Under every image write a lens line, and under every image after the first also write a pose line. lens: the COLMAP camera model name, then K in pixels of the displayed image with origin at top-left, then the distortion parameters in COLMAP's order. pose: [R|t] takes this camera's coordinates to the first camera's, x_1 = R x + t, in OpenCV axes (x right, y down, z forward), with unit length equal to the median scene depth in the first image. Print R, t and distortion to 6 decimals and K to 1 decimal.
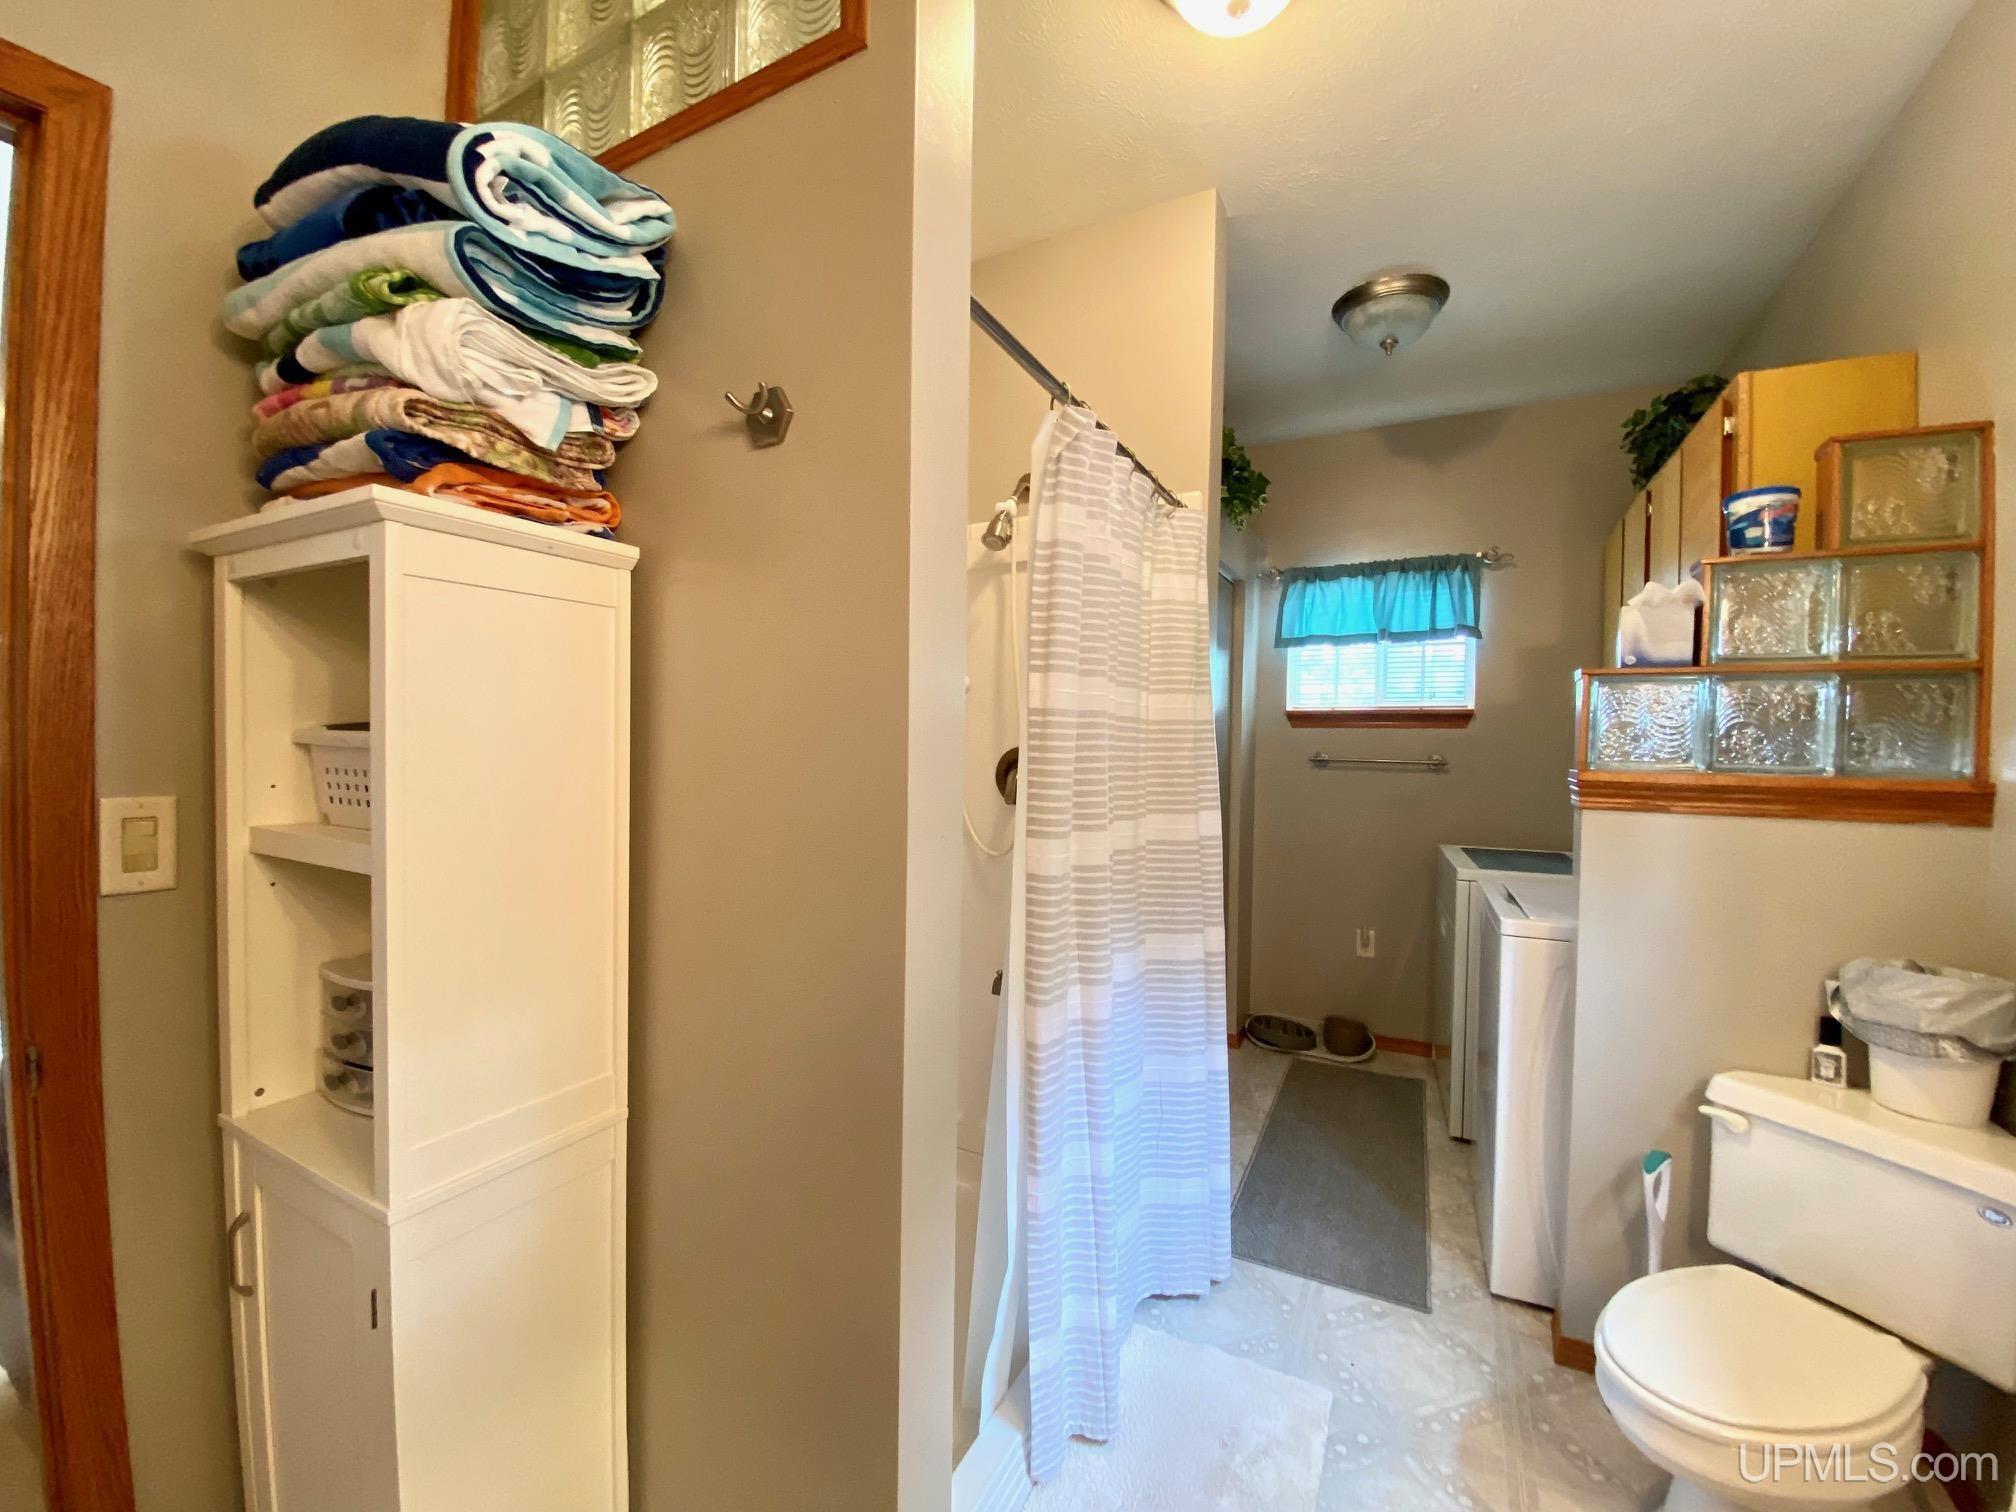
lens RADIAL K [[820.6, 0, 996.8], [0, 820.6, 762.0], [0, 0, 1]] dist [0.011063, -0.015658]
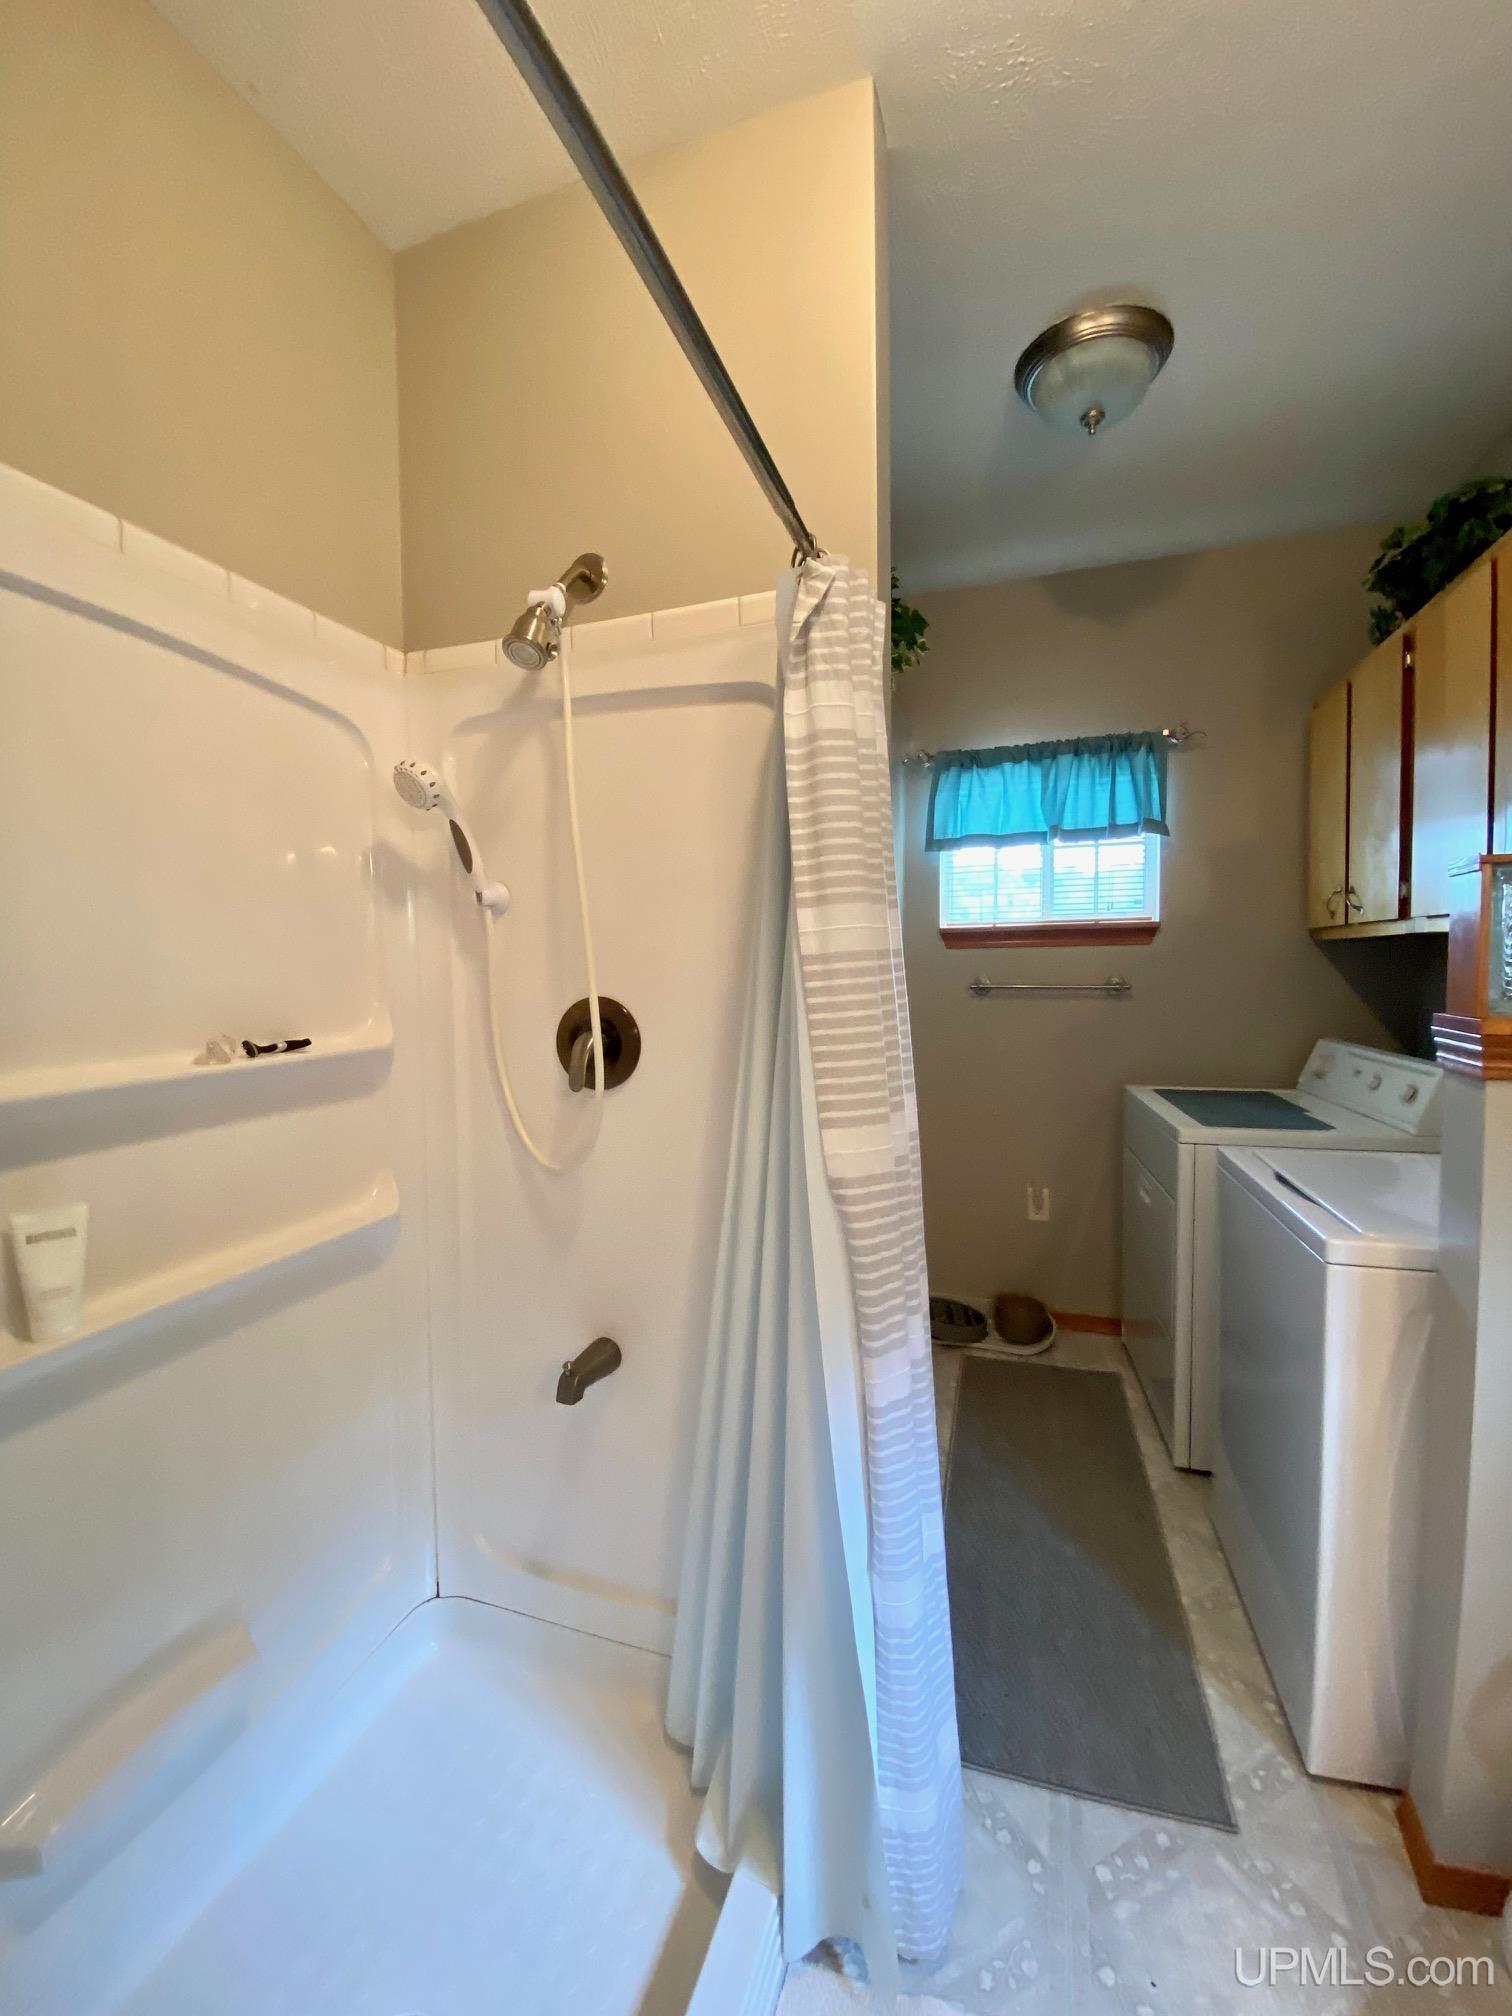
lens RADIAL K [[826.8, 0, 751.3], [0, 826.8, 1005.0], [0, 0, 1]] dist [0.024116, -0.020810]
pose [[0.985573, -0.037003, 0.165155, 0.053005], [0.032507, 0.999026, 0.029841, -0.031852], [-0.166098, -0.024042, 0.985816, 0.416197]]
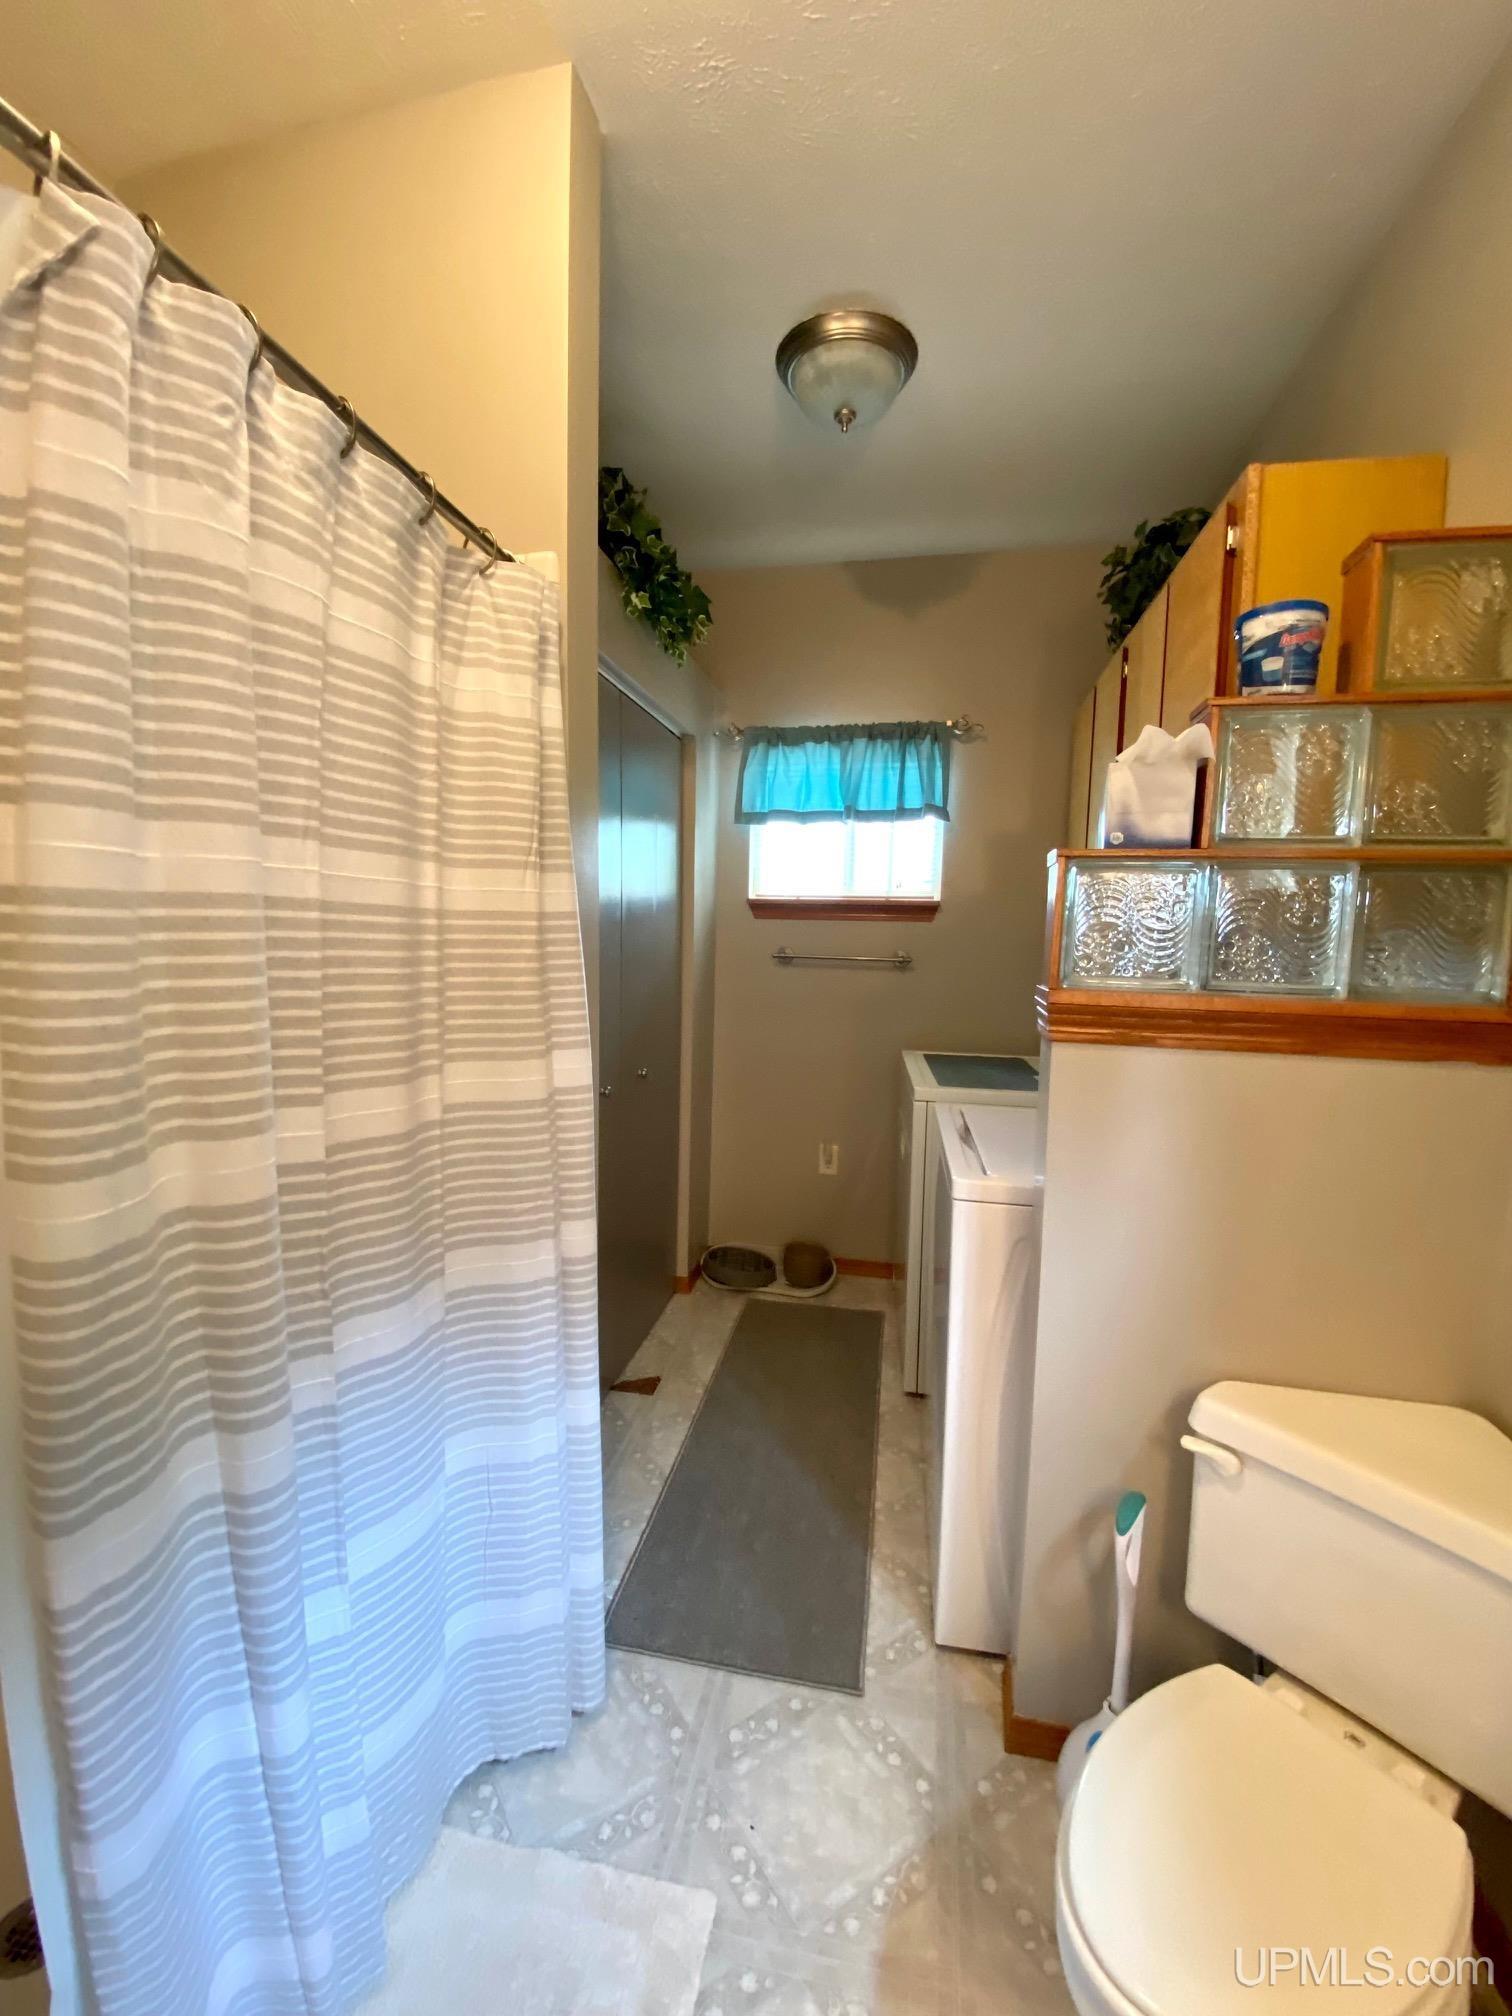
lens RADIAL K [[818.6, 0, 748.2], [0, 818.6, 1006.0], [0, 0, 1]] dist [0.029334, -0.026641]
pose [[0.960147, -0.017712, 0.278935, 0.219834], [-0.002849, 0.997318, 0.073136, -0.024290], [-0.279483, -0.071016, 0.957521, 0.333834]]
